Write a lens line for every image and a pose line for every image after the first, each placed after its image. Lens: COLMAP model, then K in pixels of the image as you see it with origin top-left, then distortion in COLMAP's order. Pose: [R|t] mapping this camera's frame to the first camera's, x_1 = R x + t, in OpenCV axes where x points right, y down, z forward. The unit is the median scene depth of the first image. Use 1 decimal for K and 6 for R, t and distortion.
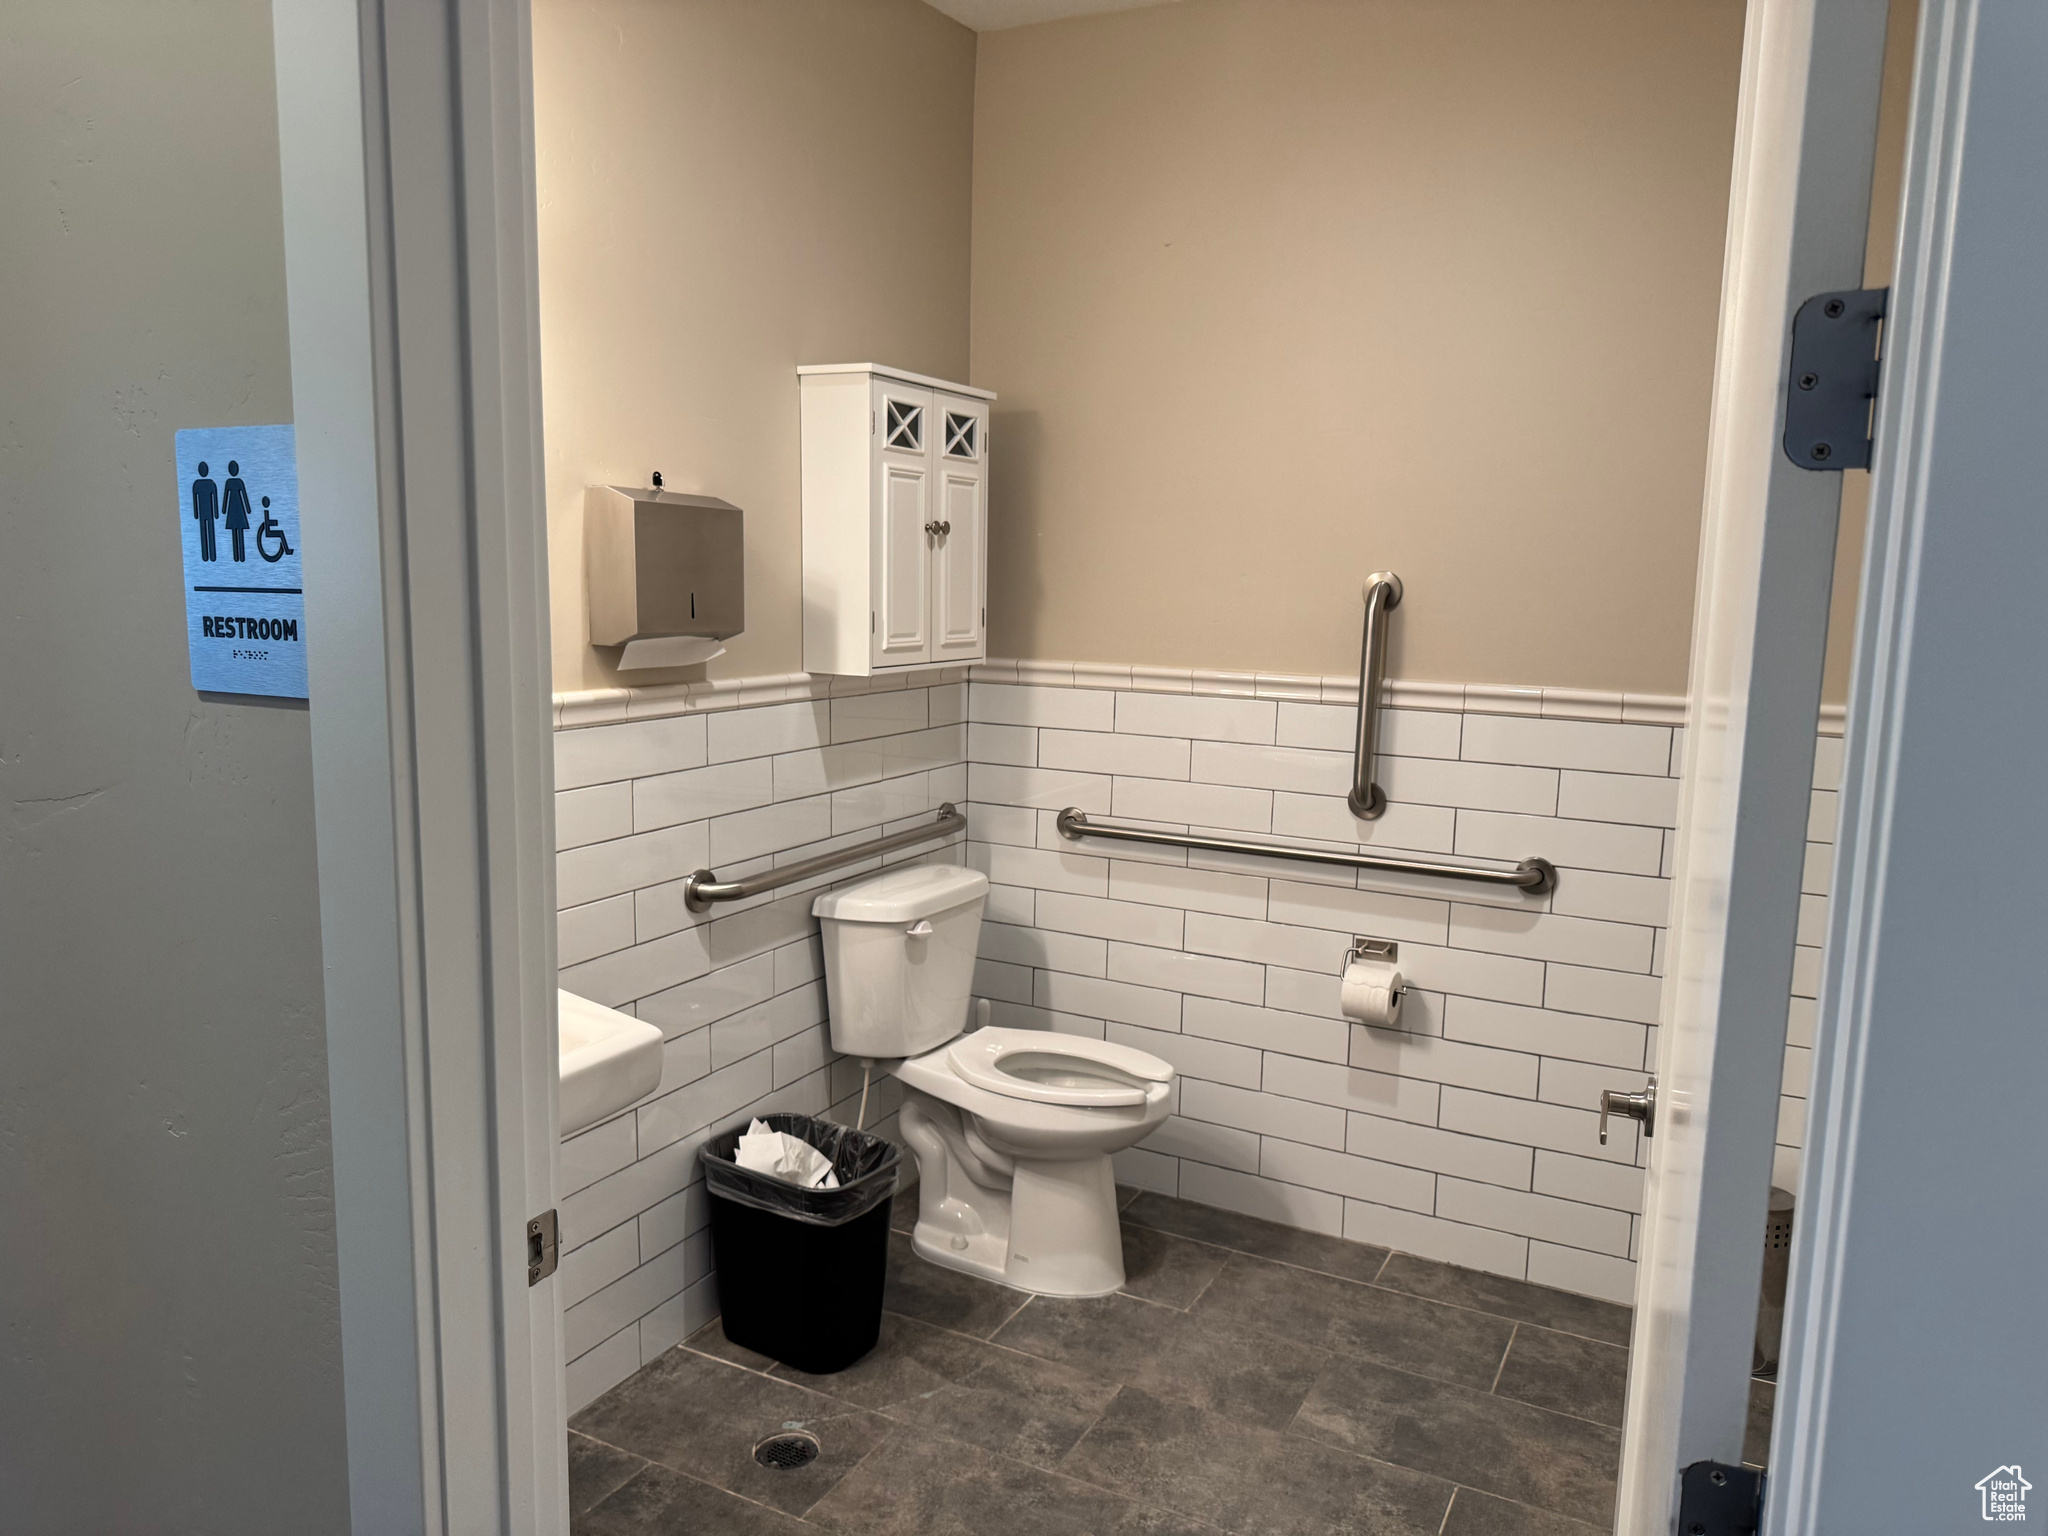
lens RADIAL K [[1466.8, 0, 1024.0], [0, 1466.8, 768.0], [0, 0, 1]] dist [0.037208, -0.035709]
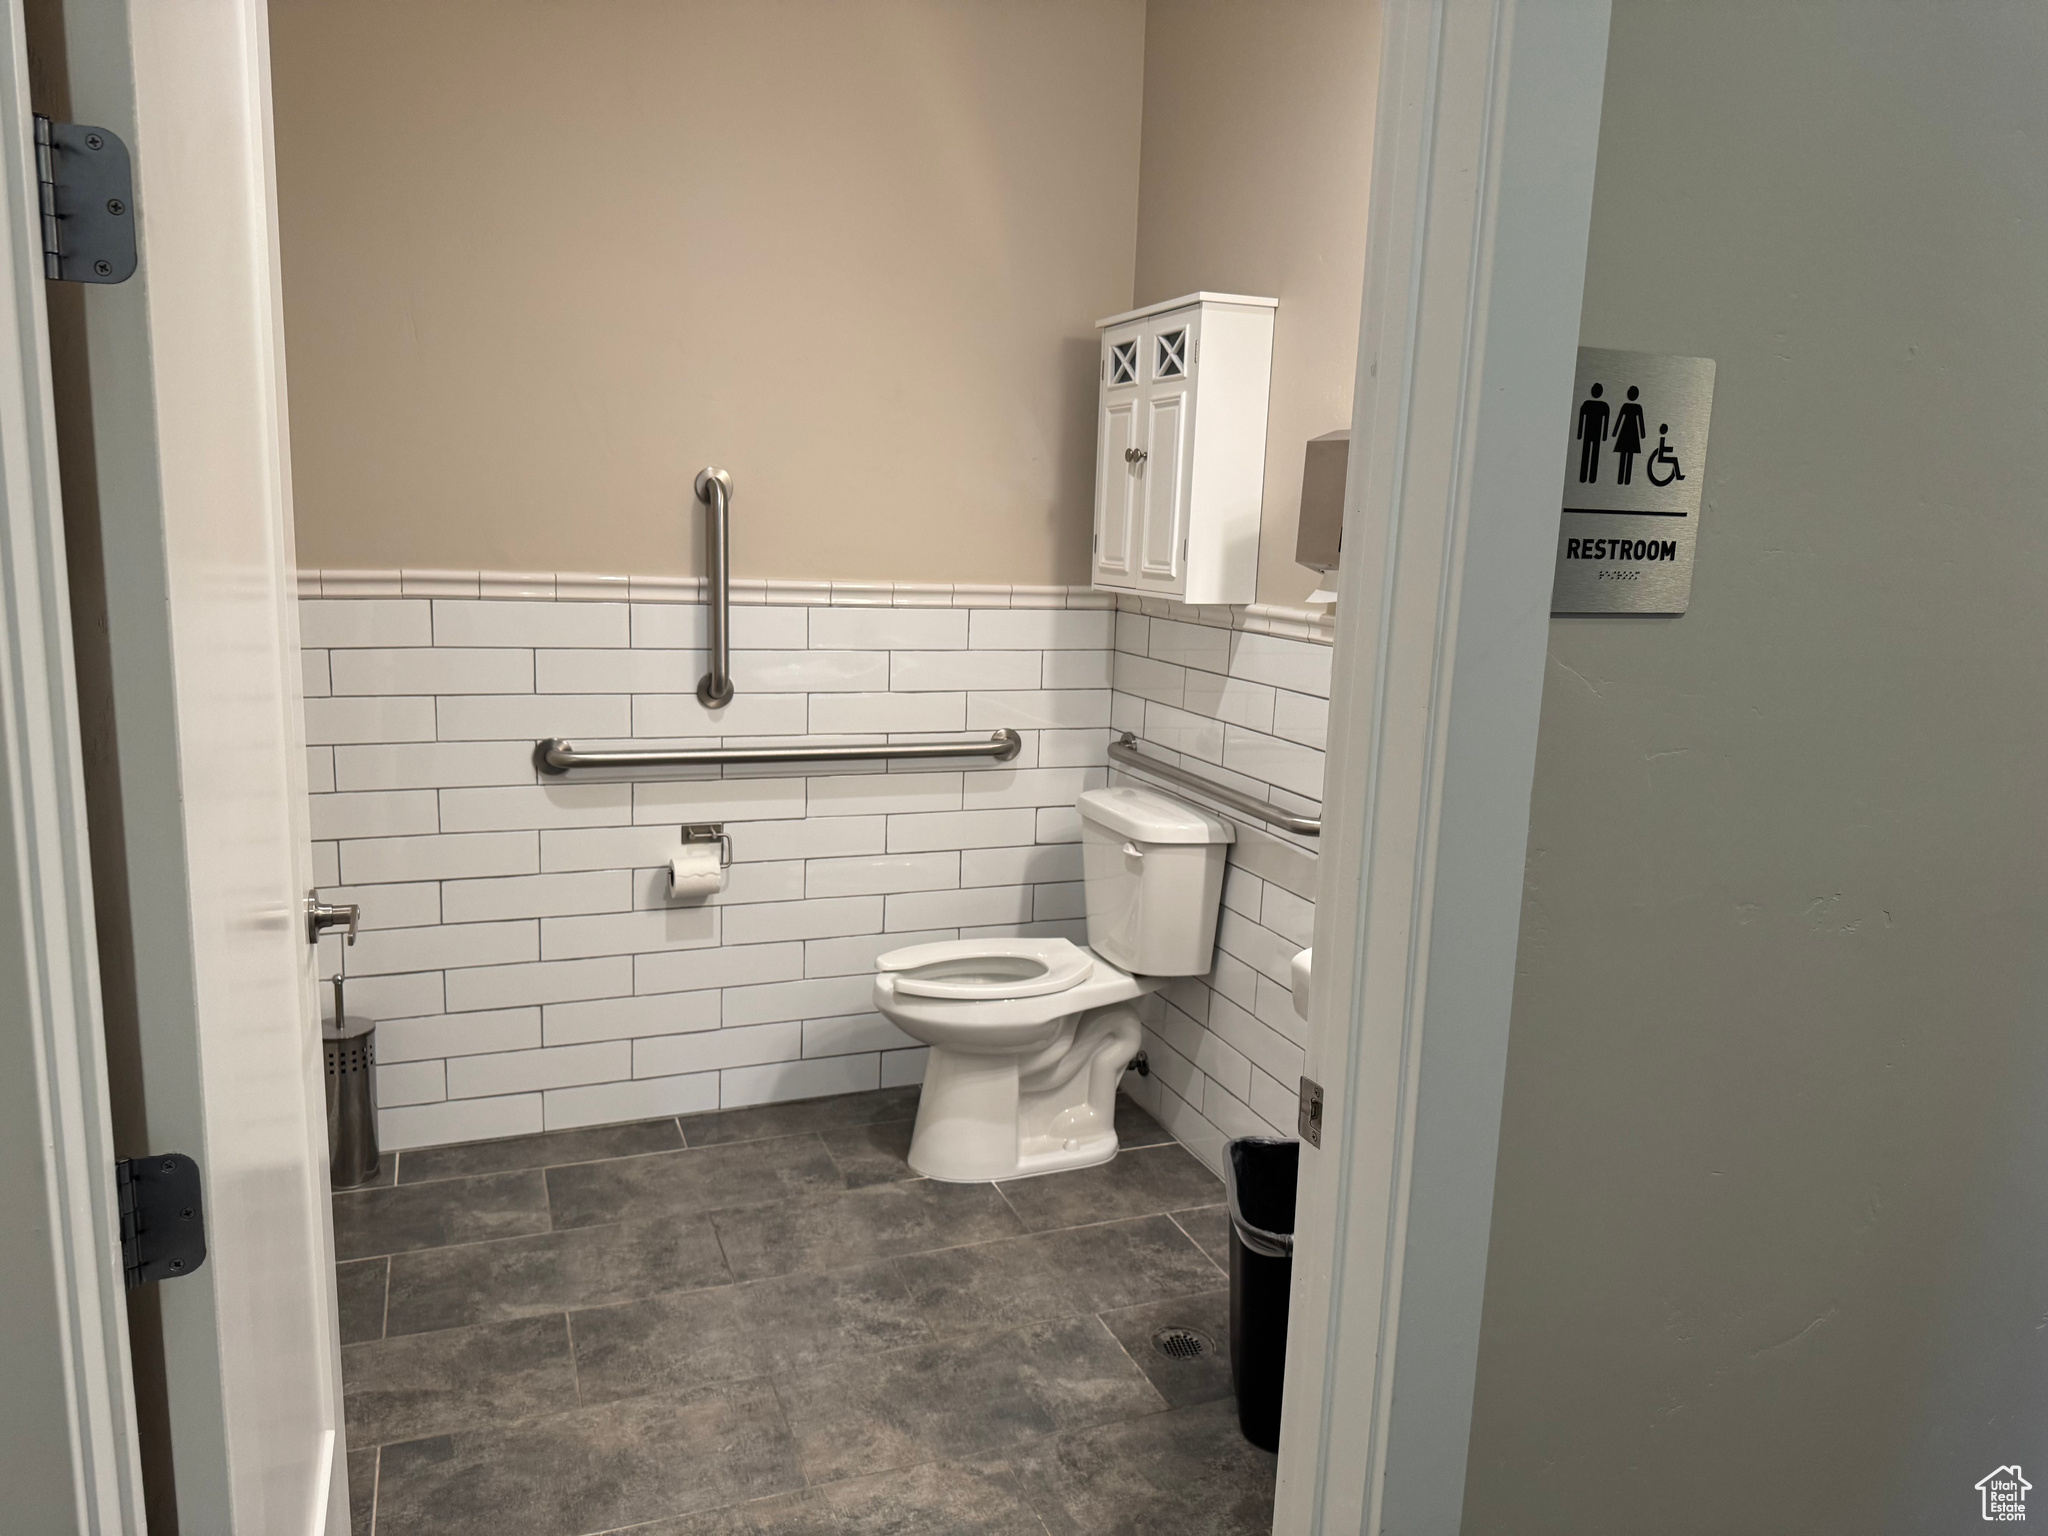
lens RADIAL K [[1379.1, 0, 1024.0], [0, 1379.1, 768.0], [0, 0, 1]] dist [-0.098472, -0.000722]
pose [[0.657899, -0.139146, 0.740140, -1.508229], [0.088874, 0.990261, 0.107169, -0.081457], [-0.747844, -0.004727, 0.663858, 0.686776]]
